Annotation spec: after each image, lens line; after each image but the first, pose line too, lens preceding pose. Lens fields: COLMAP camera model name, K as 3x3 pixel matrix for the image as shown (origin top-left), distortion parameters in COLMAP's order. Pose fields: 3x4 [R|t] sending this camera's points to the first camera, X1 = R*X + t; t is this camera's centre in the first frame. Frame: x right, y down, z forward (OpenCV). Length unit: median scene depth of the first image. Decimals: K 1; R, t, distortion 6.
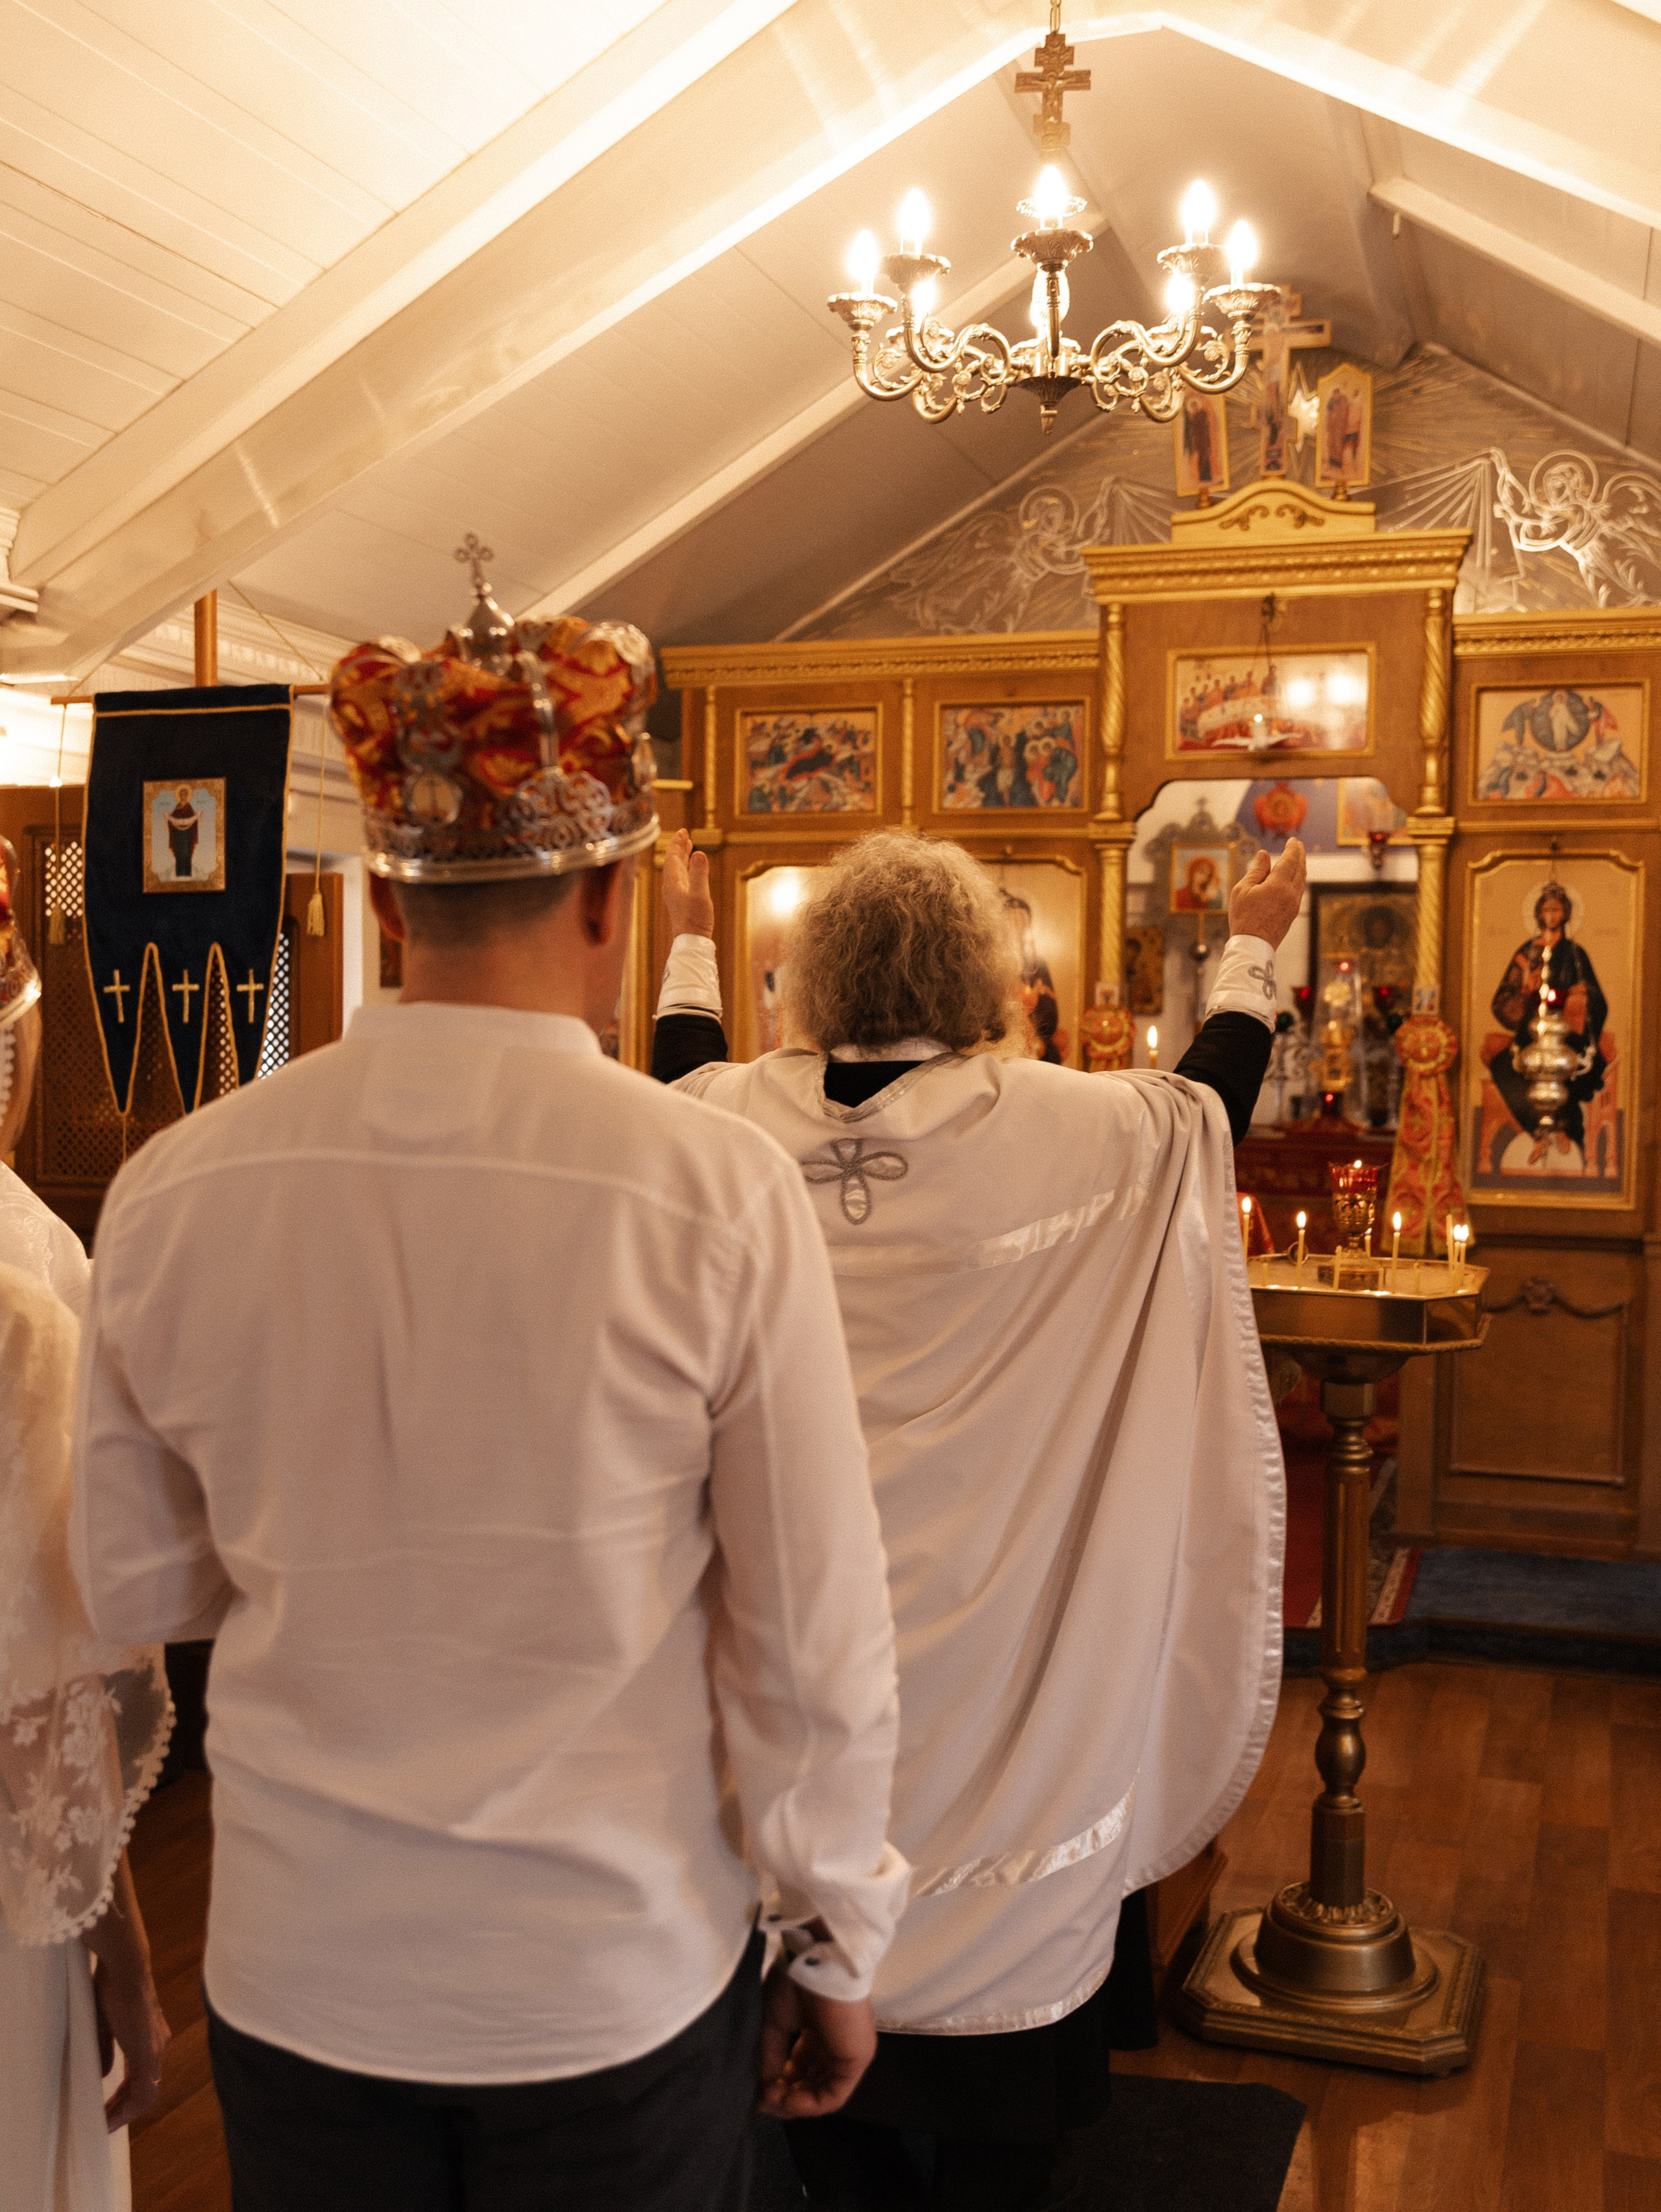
lens RADIAL K [[2250.8, 0, 830.5], [0, 2250.8, 1106.0], [0, 0, 1]] dist [-0.005379, 0.006007]
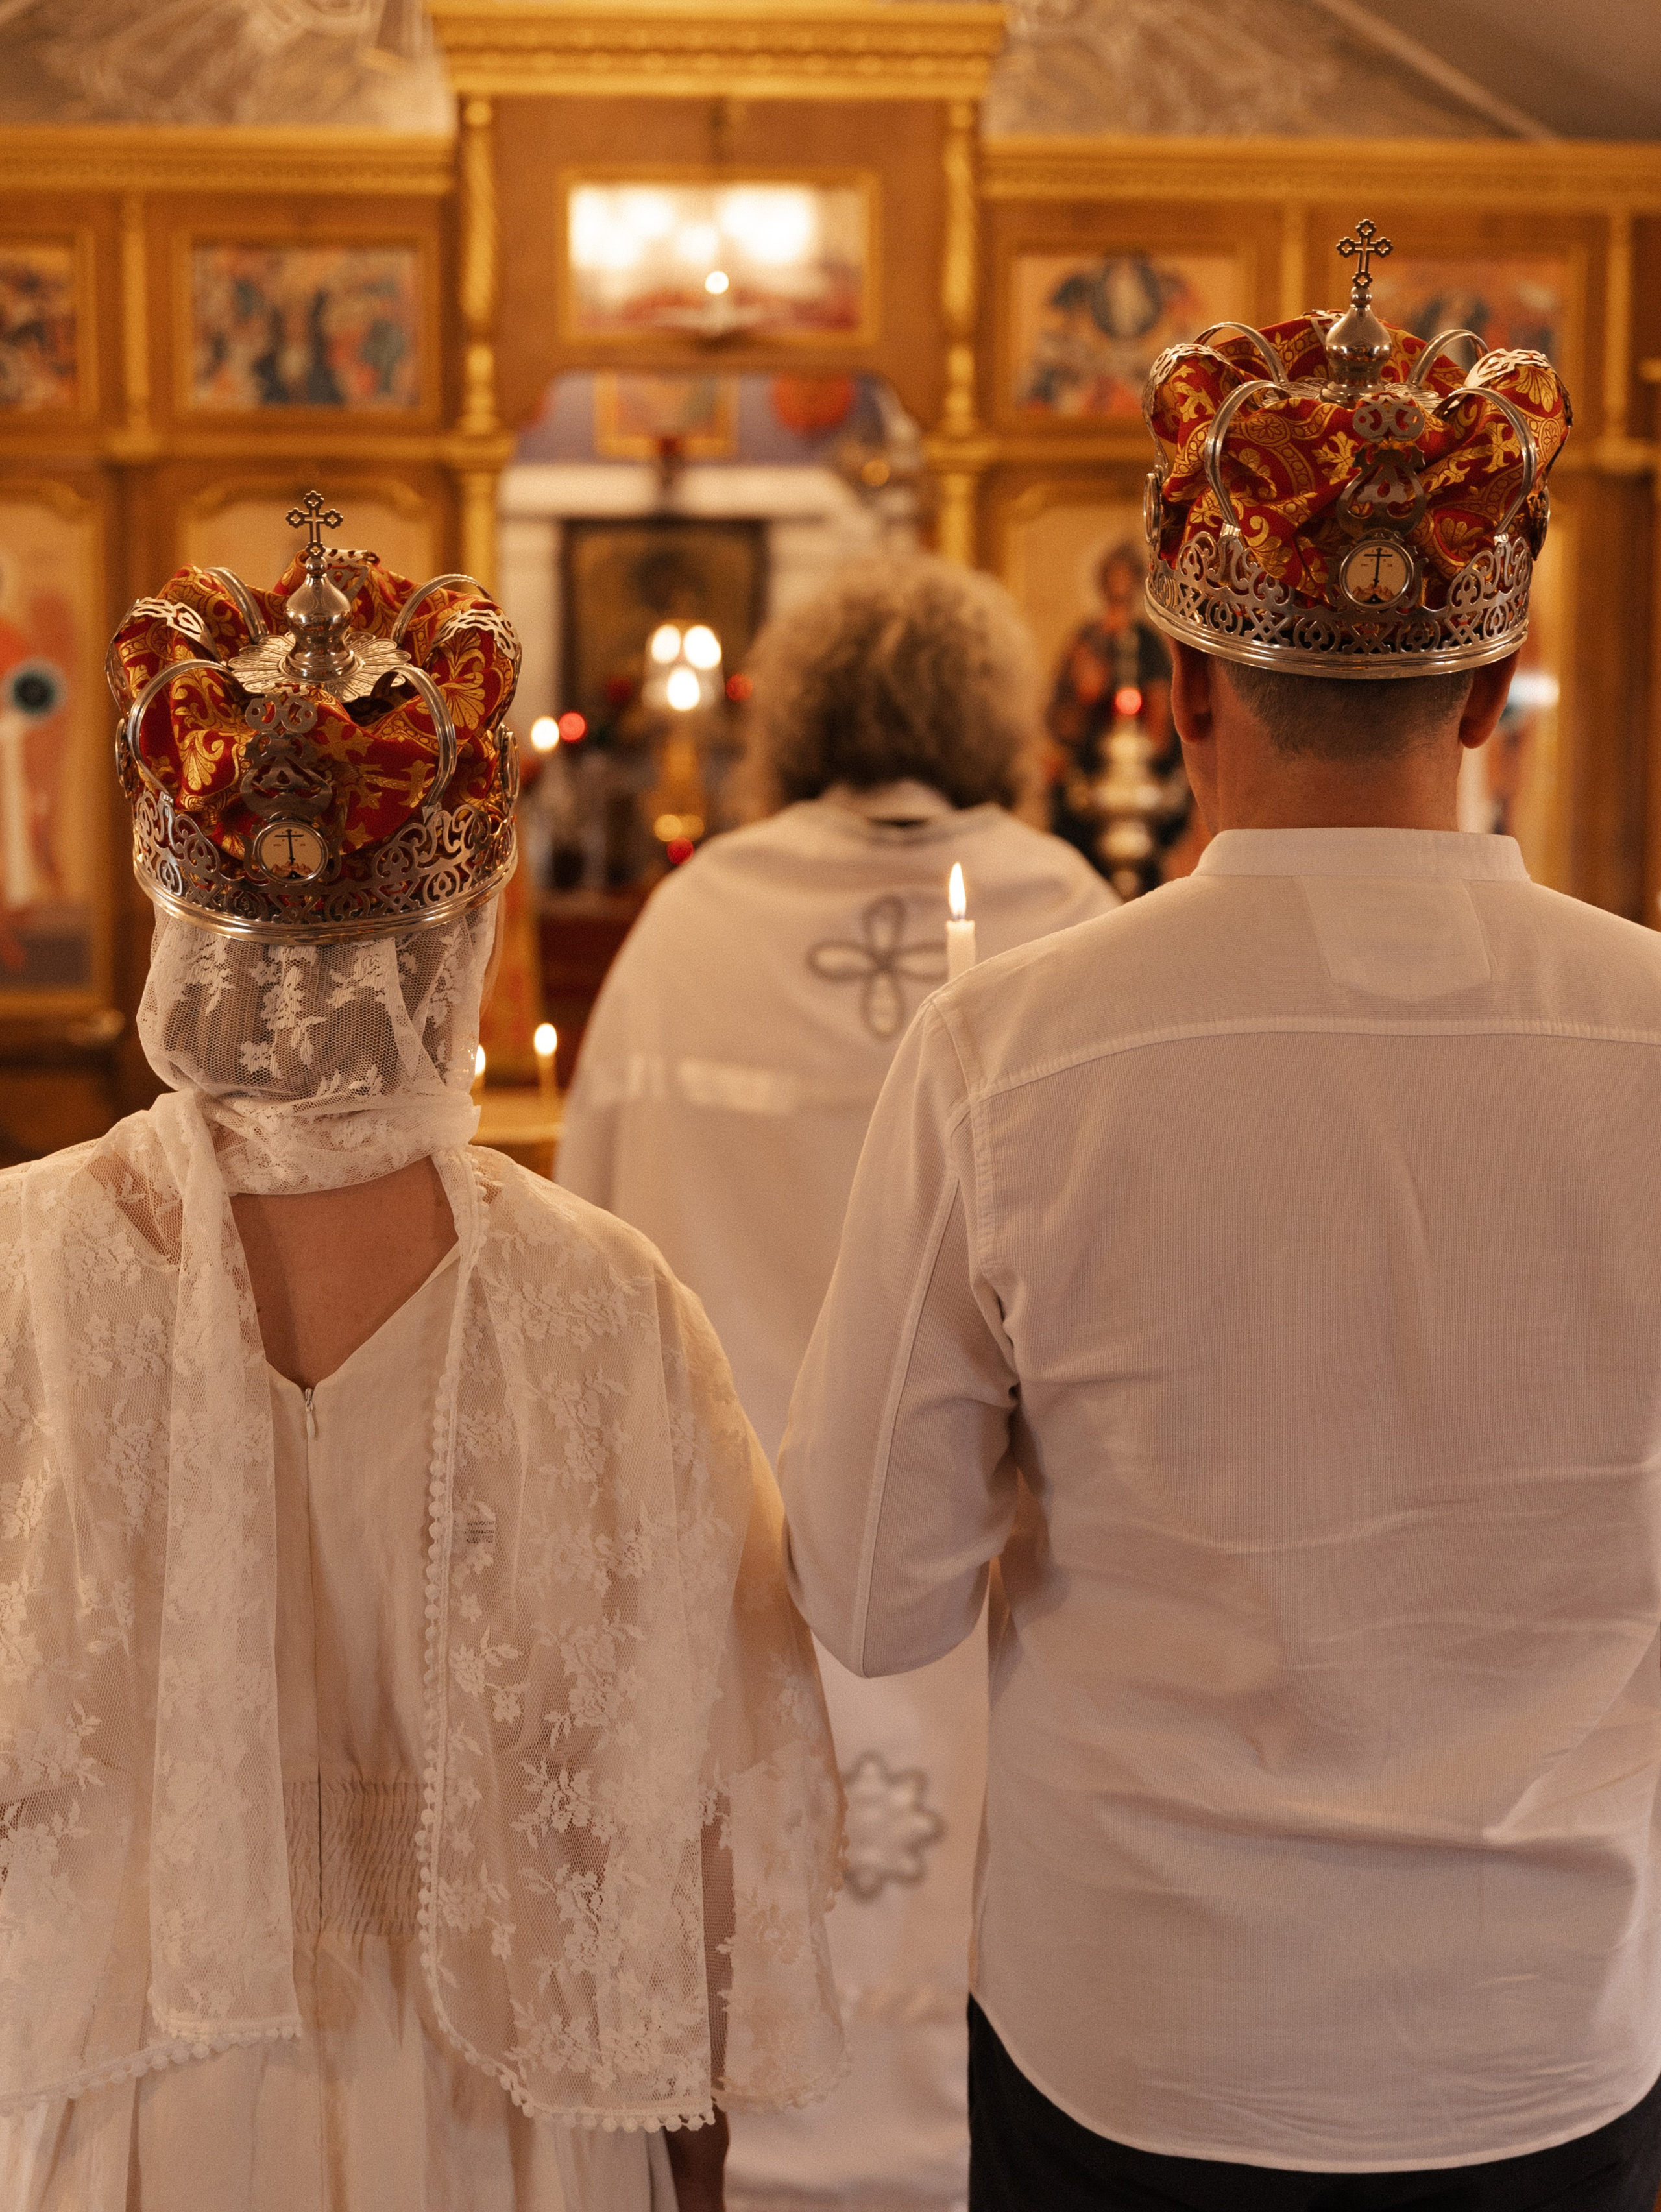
lens RADIAL K [[3693.5, 0, 830.5], [0, 3693.5, 1106.0], [0, 0, 1]] dist [-0.003138, 0.031580]
pose [[0.928479, -0.050843, 0.367888, -0.181850], [0.025163, 0.996921, 0.074272, -0.010639], [-0.370531, -0.059703, 0.926899, -0.031087]]
